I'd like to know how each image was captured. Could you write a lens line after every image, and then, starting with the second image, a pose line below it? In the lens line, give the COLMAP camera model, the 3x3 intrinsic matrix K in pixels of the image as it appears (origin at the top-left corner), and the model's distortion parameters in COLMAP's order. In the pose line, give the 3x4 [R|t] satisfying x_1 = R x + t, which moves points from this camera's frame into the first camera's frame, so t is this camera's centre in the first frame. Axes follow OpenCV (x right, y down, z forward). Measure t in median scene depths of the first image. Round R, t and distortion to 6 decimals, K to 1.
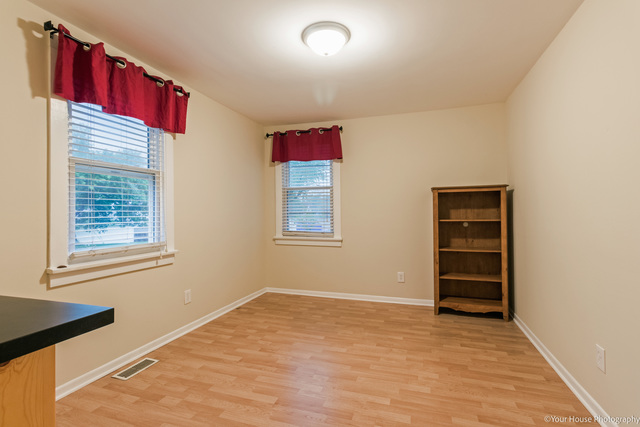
lens RADIAL K [[303.1, 0, 330.2], [0, 303.1, 210.9], [0, 0, 1]] dist [0.000895, 0.000011]
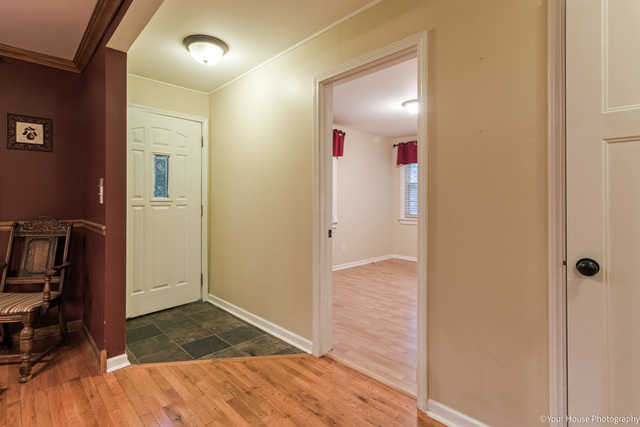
lens RADIAL K [[310.7, 0, 319.7], [0, 310.7, 200.5], [0, 0, 1]] dist [0.000609, -0.000105]
pose [[0.881025, 0.007009, -0.473017, 0.172616], [-0.004946, 0.999972, 0.005606, -0.001708], [0.473043, -0.002599, 0.881035, -0.436017]]
